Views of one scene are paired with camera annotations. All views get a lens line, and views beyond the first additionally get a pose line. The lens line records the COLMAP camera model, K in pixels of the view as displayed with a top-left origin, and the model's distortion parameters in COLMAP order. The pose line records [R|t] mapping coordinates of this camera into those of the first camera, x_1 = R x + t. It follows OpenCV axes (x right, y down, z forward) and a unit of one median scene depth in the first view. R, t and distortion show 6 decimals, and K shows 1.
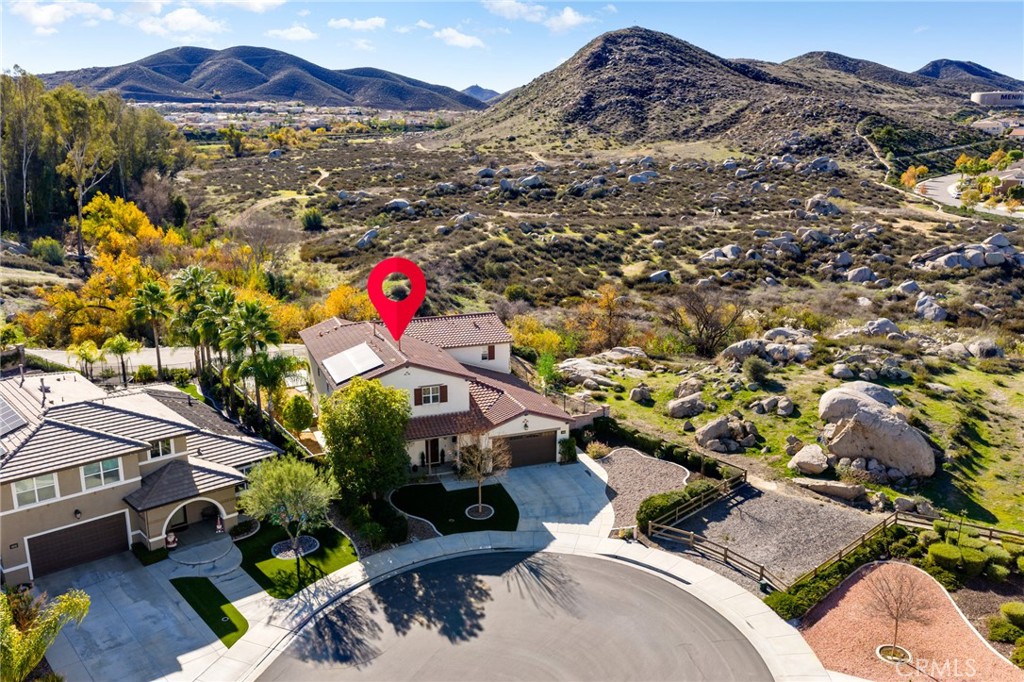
lens RADIAL K [[841.1, 0, 512.0], [0, 841.1, 341.0], [0, 0, 1]] dist [0.007627, -0.010004]
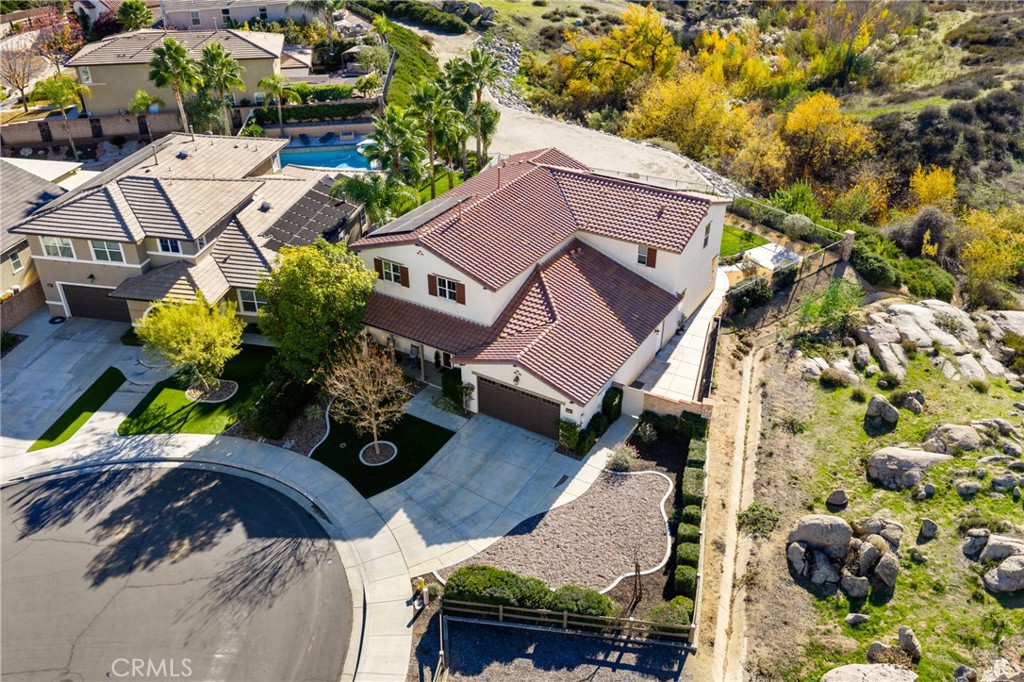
lens RADIAL K [[841.1, 0, 512.0], [0, 841.1, 341.0], [0, 0, 1]] dist [0.007627, -0.010004]
pose [[0.614313, 0.411452, -0.673296, 0.553986], [-0.197224, 0.906267, 0.373875, -0.222900], [0.764017, -0.096886, 0.637880, 0.634352]]
